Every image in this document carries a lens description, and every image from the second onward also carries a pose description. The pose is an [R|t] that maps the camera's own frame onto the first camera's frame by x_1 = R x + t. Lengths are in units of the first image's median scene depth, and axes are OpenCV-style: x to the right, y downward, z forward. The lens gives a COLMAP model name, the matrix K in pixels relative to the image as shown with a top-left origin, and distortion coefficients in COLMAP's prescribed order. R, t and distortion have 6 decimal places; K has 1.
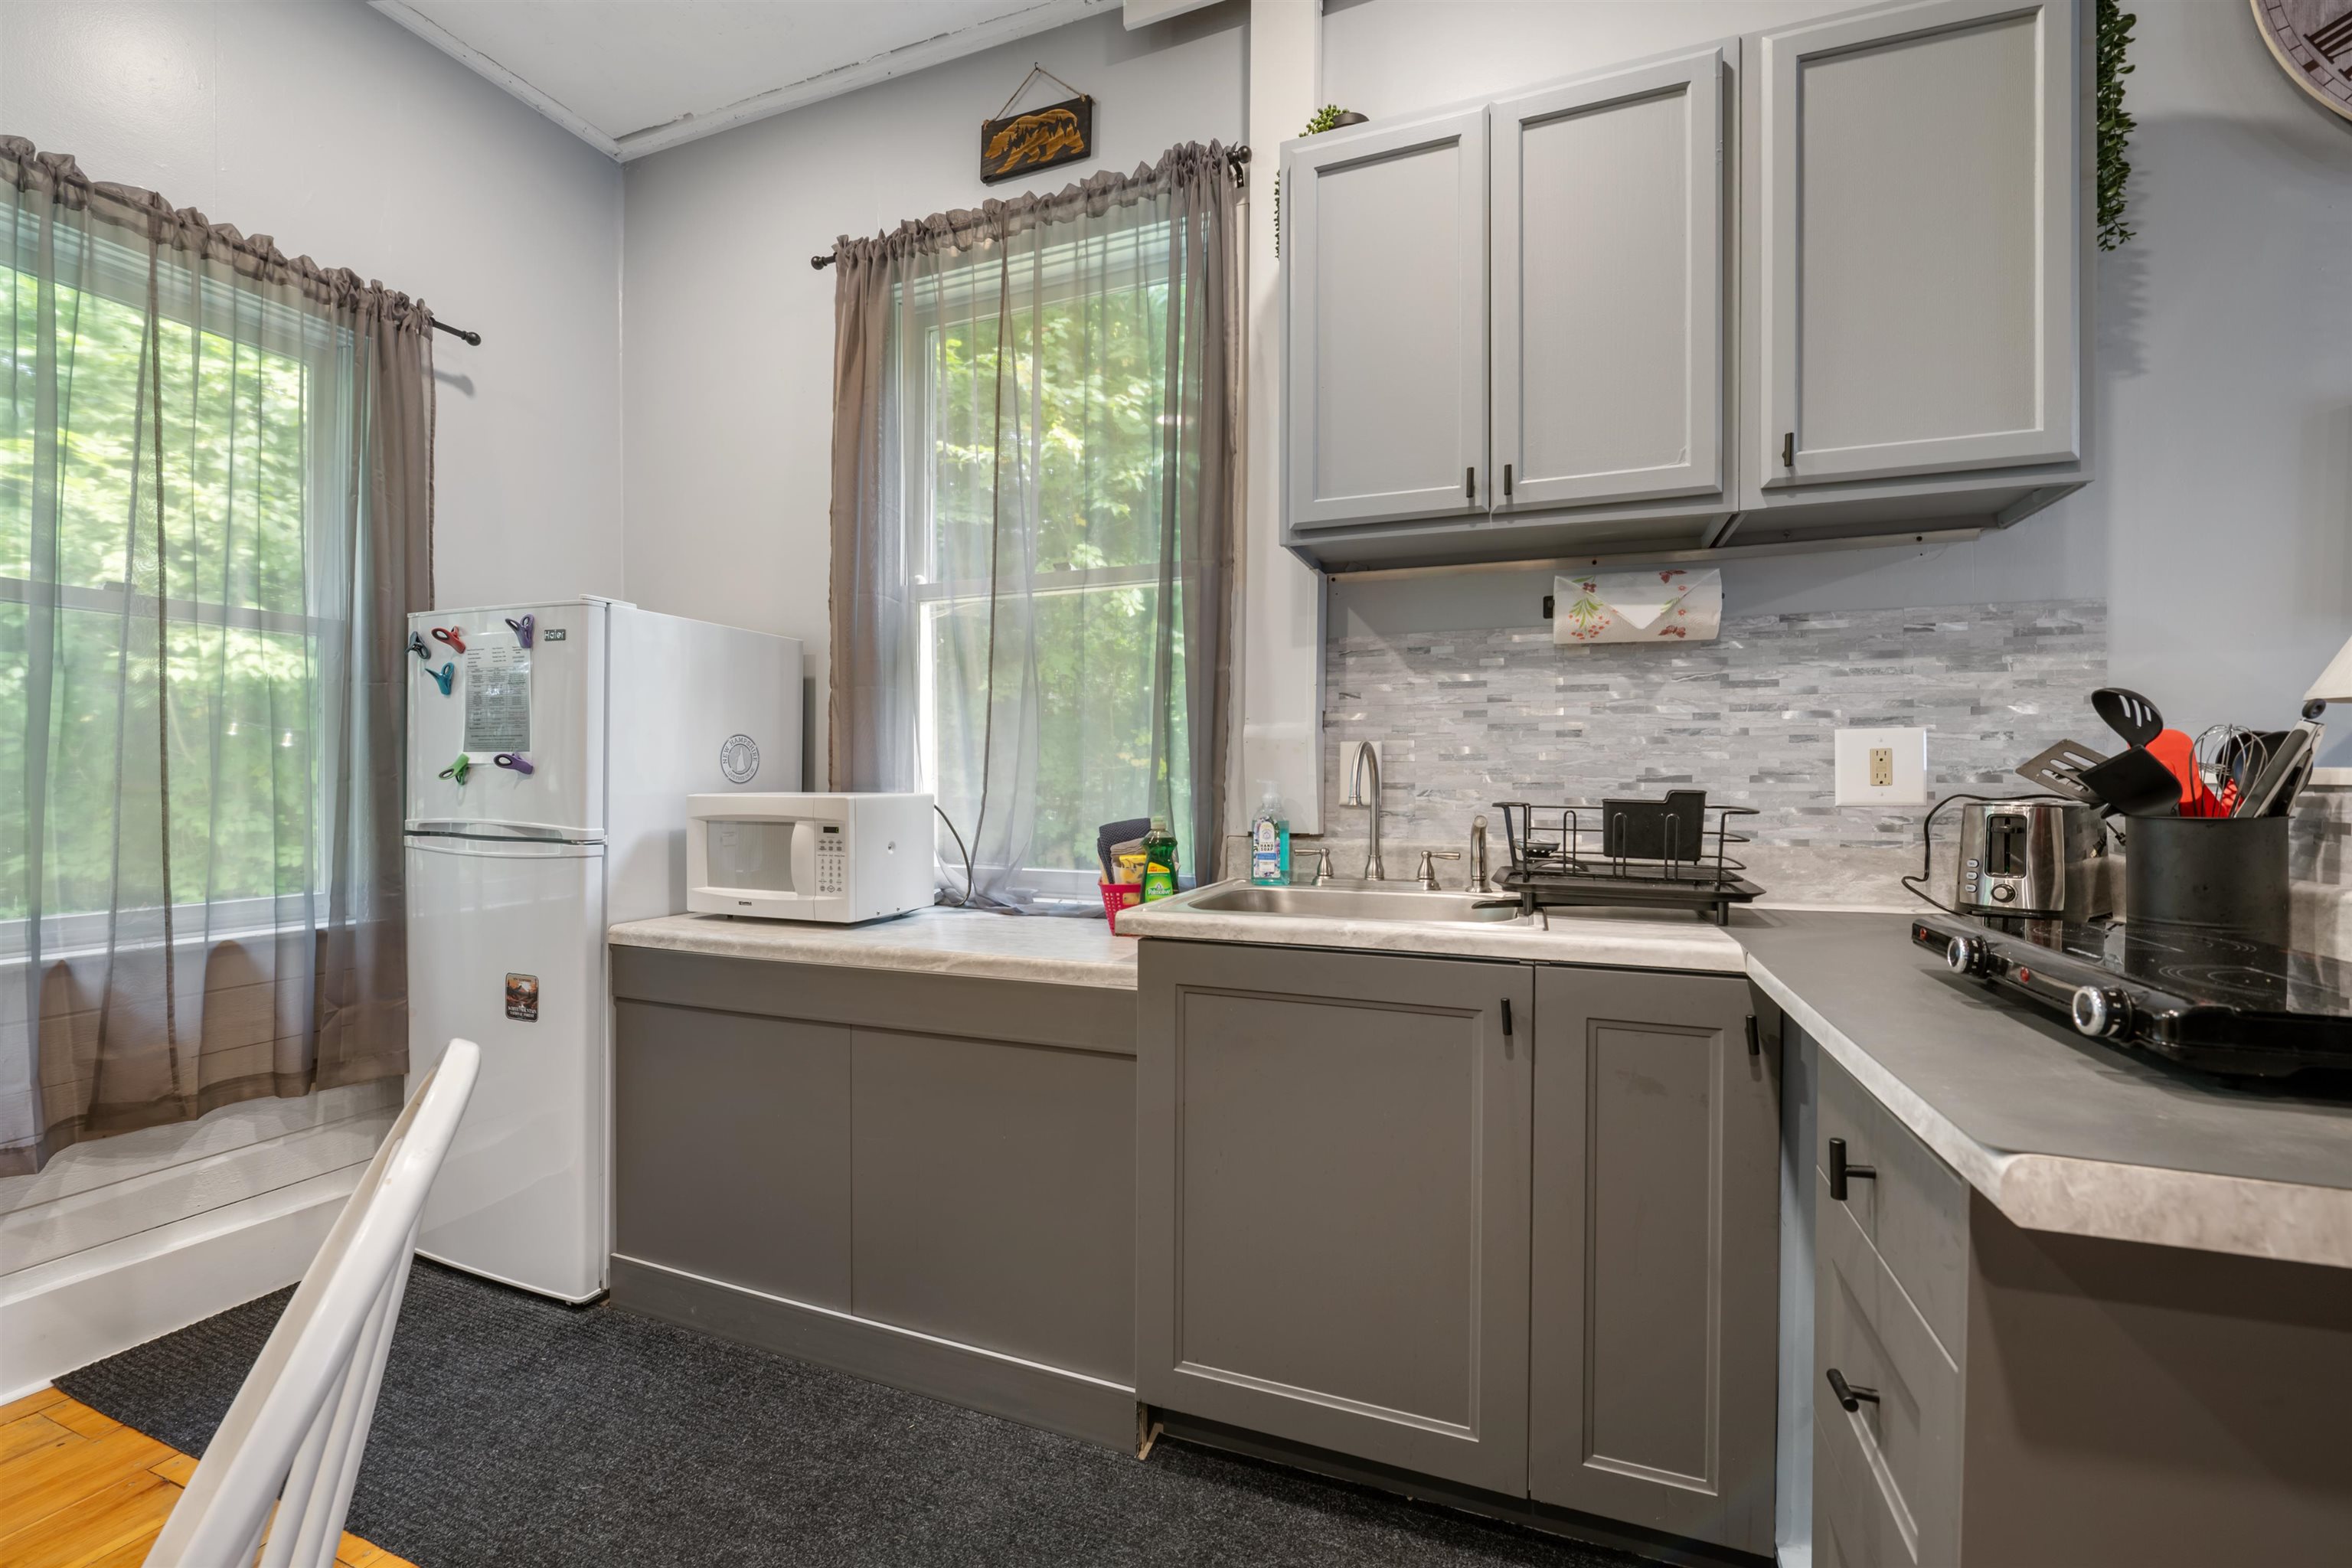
lens RADIAL K [[964.0, 0, 1173.3], [0, 964.0, 783.8], [0, 0, 1]] dist [-0.011243, -0.000480]
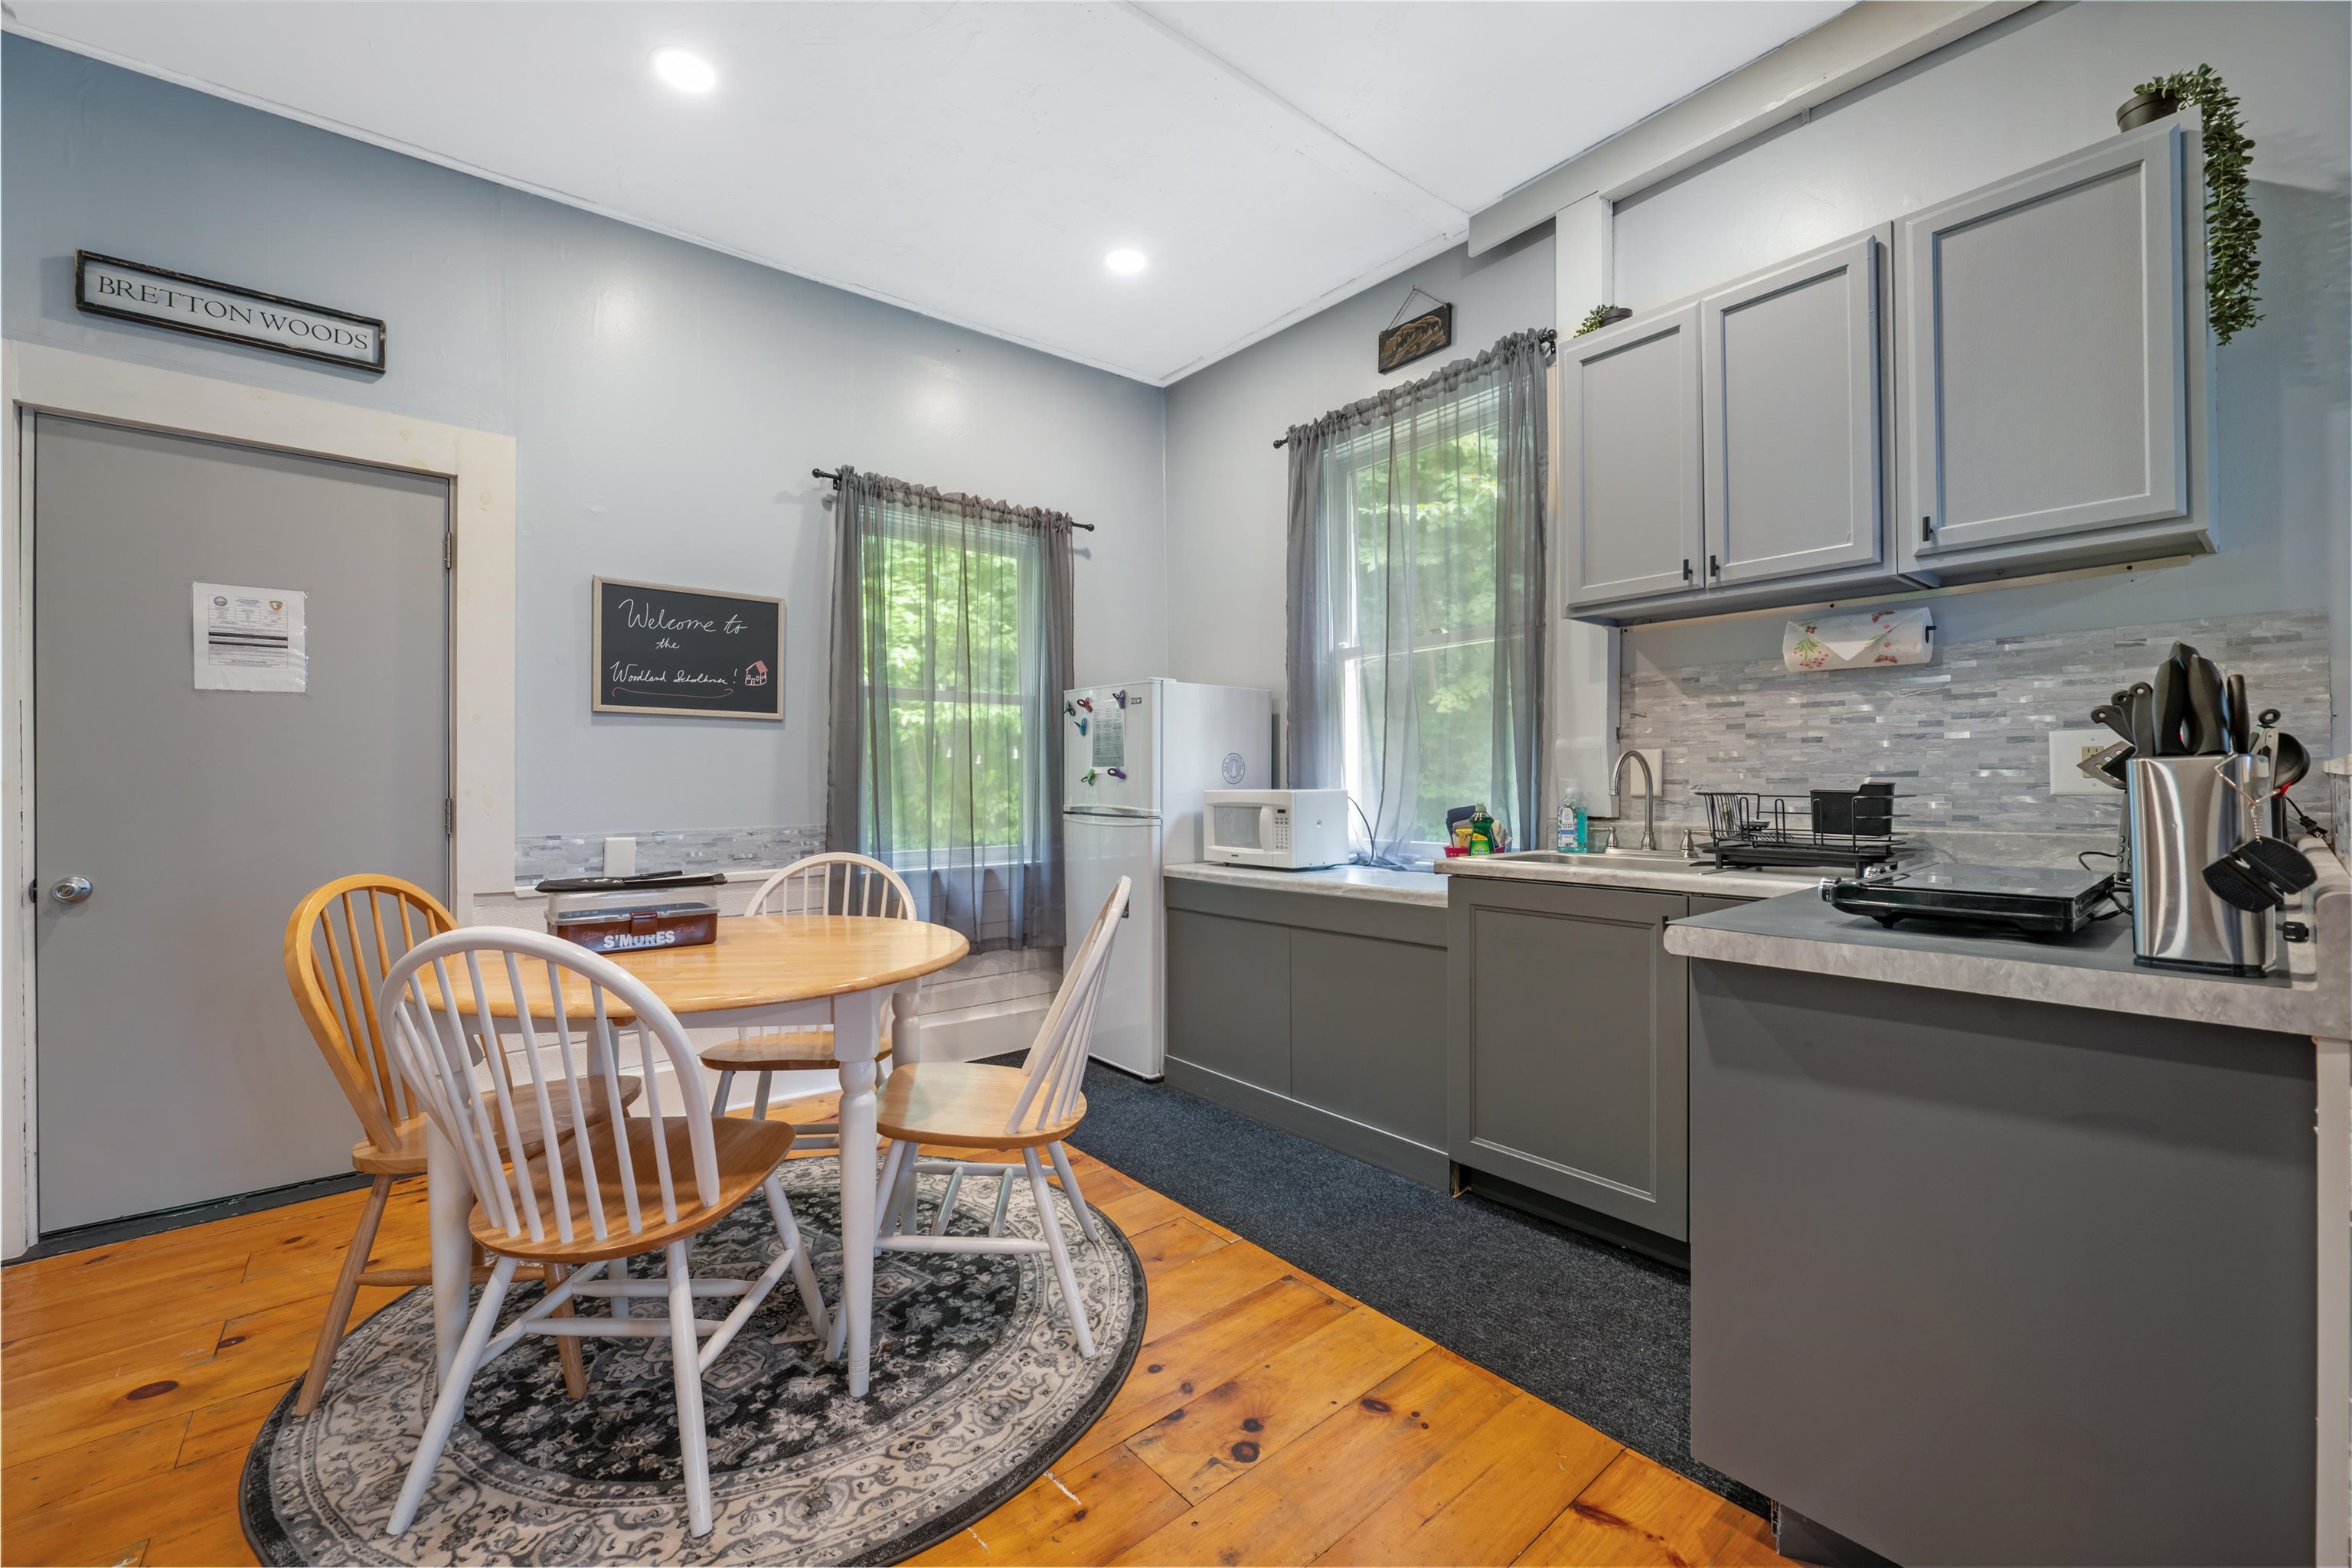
lens RADIAL K [[940.3, 0, 1170.1], [0, 940.3, 782.3], [0, 0, 1]] dist [-0.001850, -0.000207]
pose [[0.872335, -0.007862, -0.488845, 0.259624], [0.005940, 0.999967, -0.005484, 0.005989], [0.488872, 0.001881, 0.872354, -0.486842]]
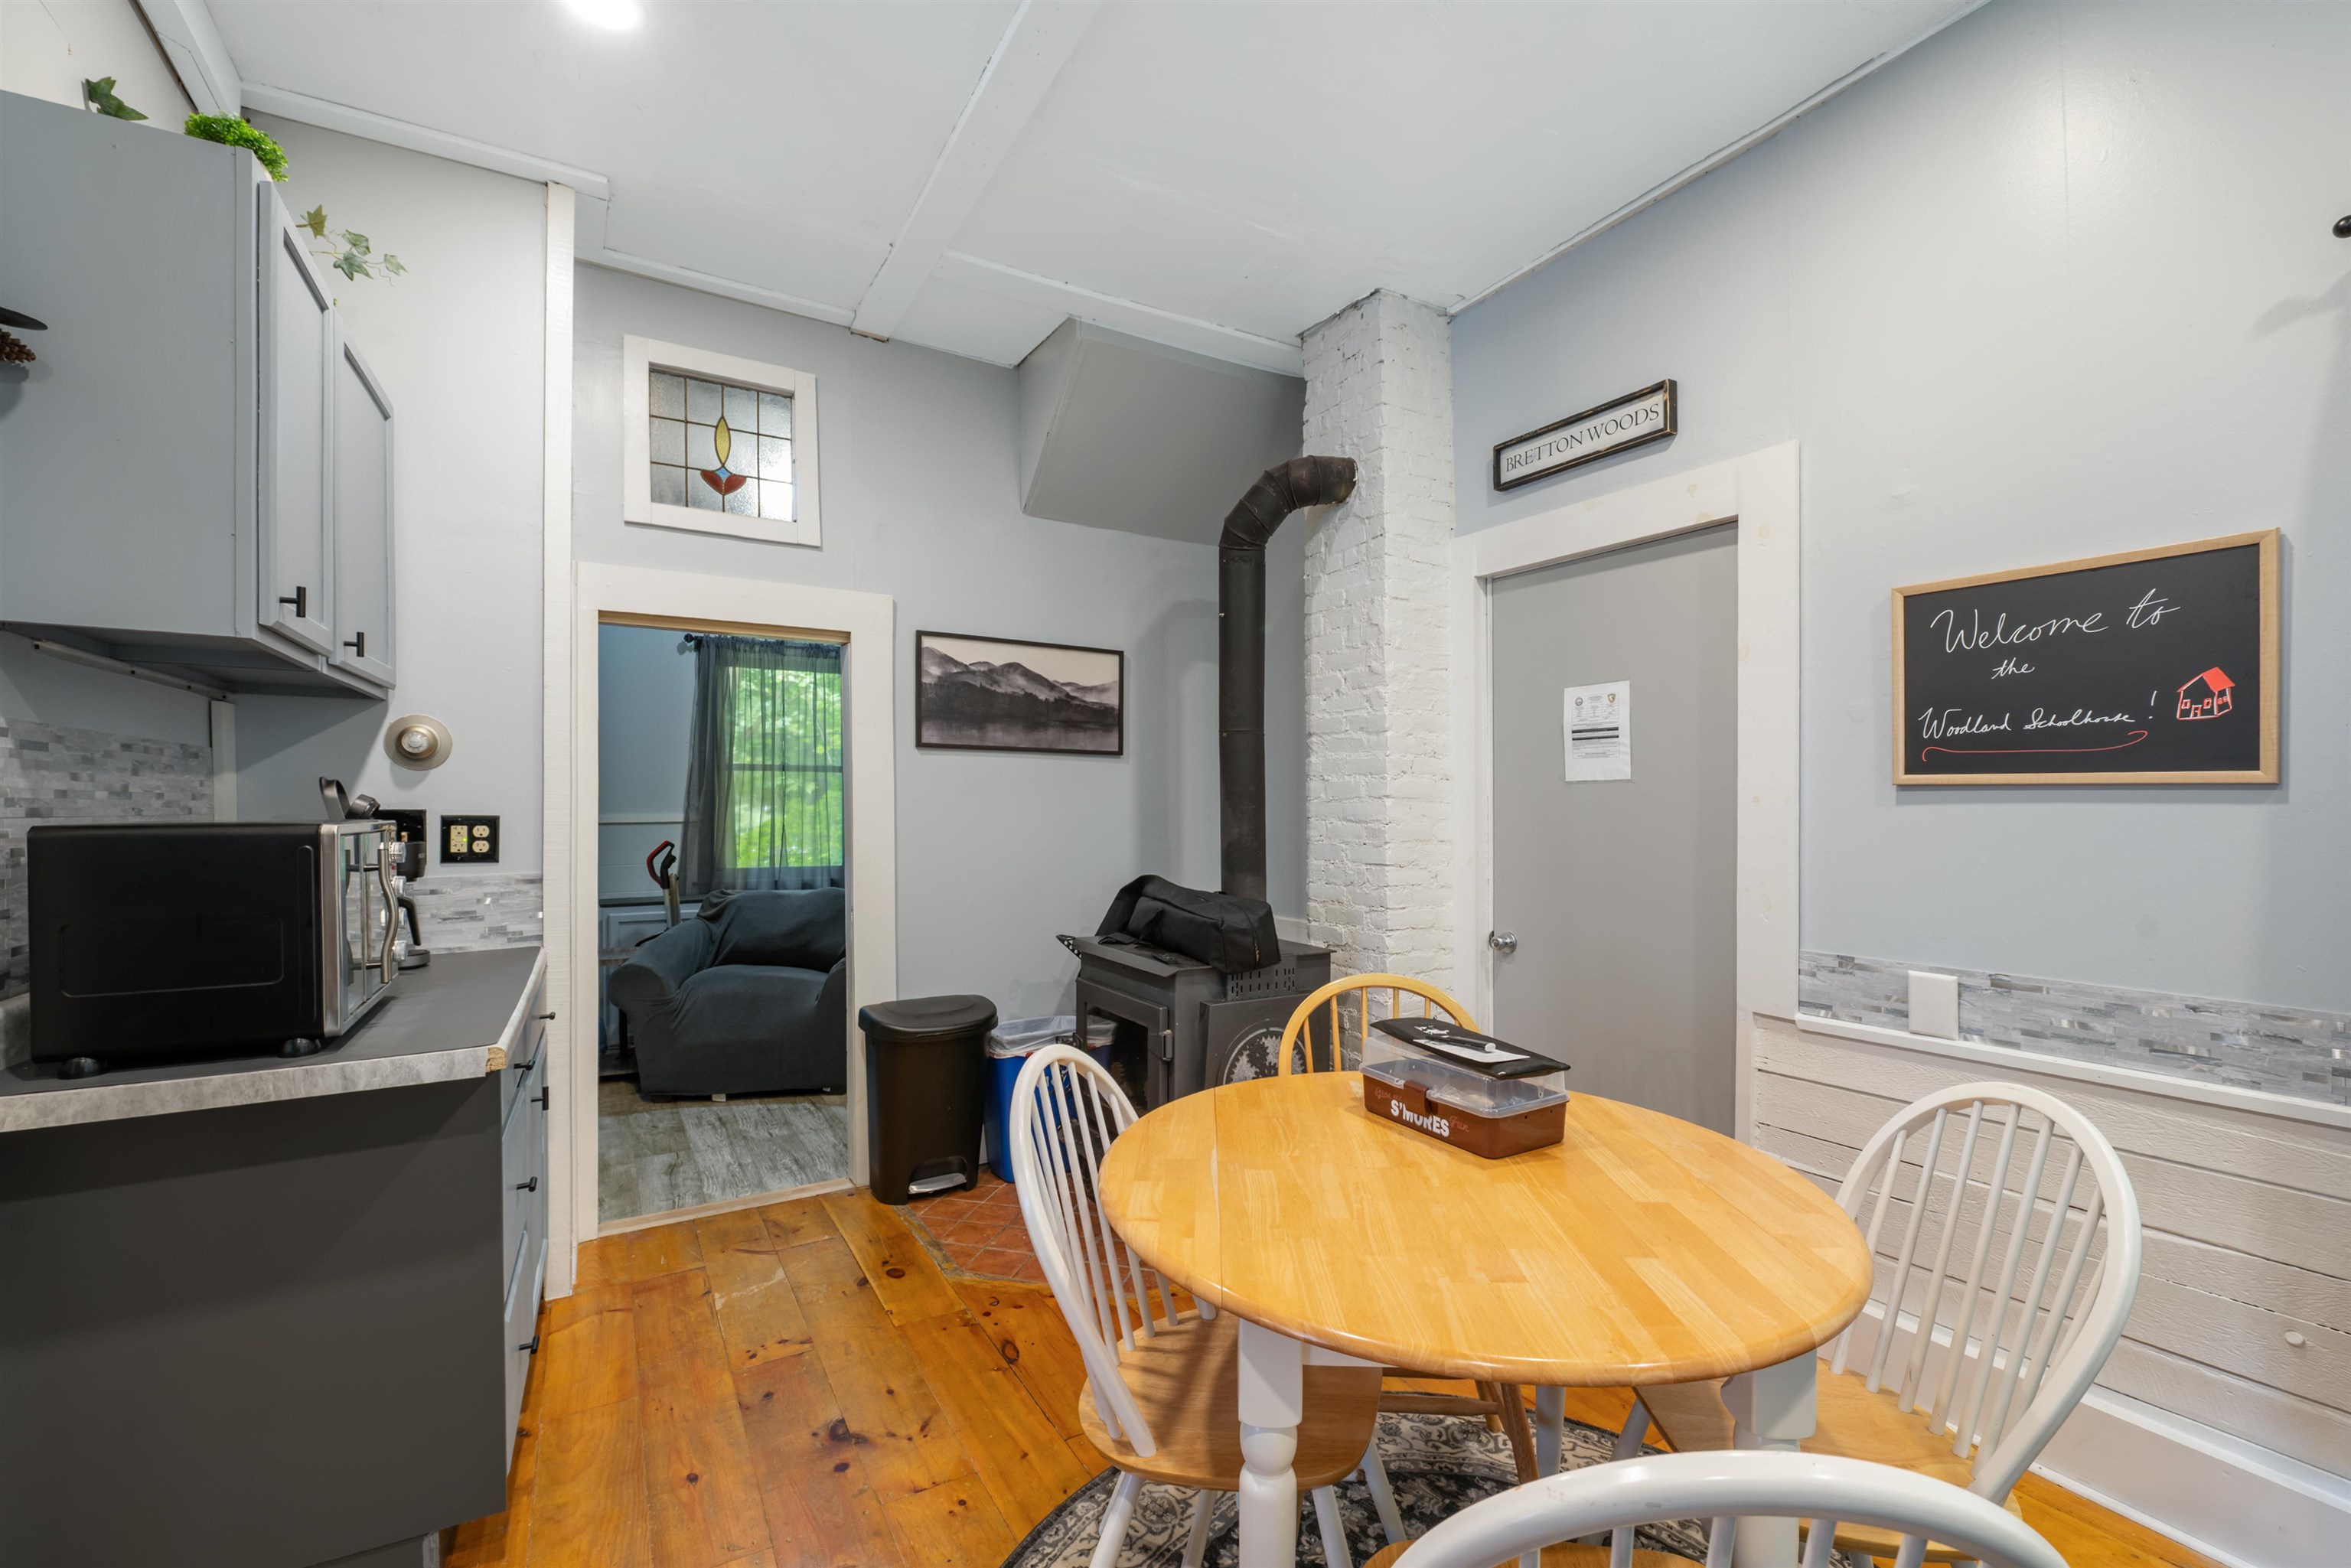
lens RADIAL K [[987.1, 0, 1160.8], [0, 987.1, 797.1], [0, 0, 1]] dist [-0.010335, -0.000706]
pose [[-0.623579, -0.009449, -0.781703, 0.078913], [-0.008608, 0.999949, -0.005220, -0.092764], [0.781713, 0.003474, -0.623629, 0.395557]]
